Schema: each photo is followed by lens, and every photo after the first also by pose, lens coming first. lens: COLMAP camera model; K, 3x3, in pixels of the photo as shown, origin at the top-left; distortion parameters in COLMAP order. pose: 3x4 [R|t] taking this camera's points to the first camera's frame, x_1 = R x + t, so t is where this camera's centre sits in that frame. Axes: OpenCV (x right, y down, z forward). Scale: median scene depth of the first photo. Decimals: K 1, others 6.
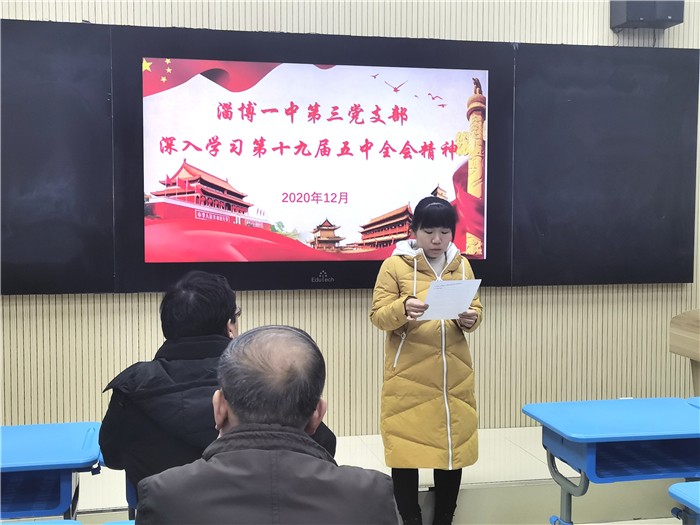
lens RADIAL K [[907.2, 0, 330.2], [0, 907.2, 255.3], [0, 0, 1]] dist [0.023537, 0.000000]
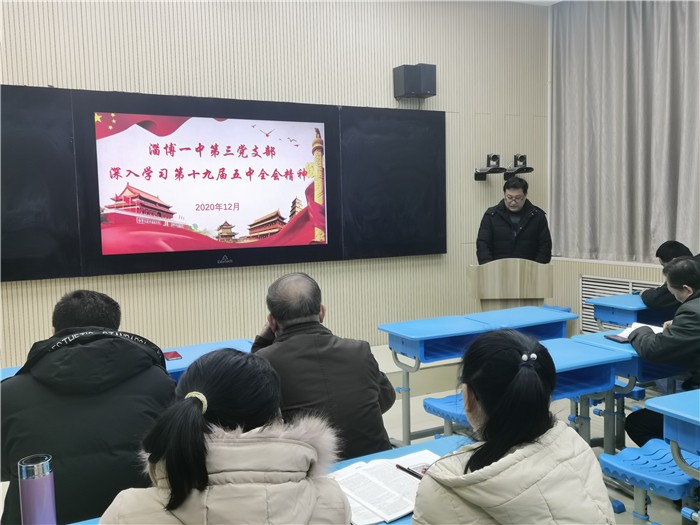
lens RADIAL K [[670.0, 0, 343.5], [0, 670.0, 258.4], [0, 0, 1]] dist [0.003358, 0.000000]
pose [[0.960444, -0.045875, 0.274668, -0.126119], [0.043040, 0.998940, 0.016343, 0.012436], [-0.275127, -0.003875, 0.961400, -0.124325]]
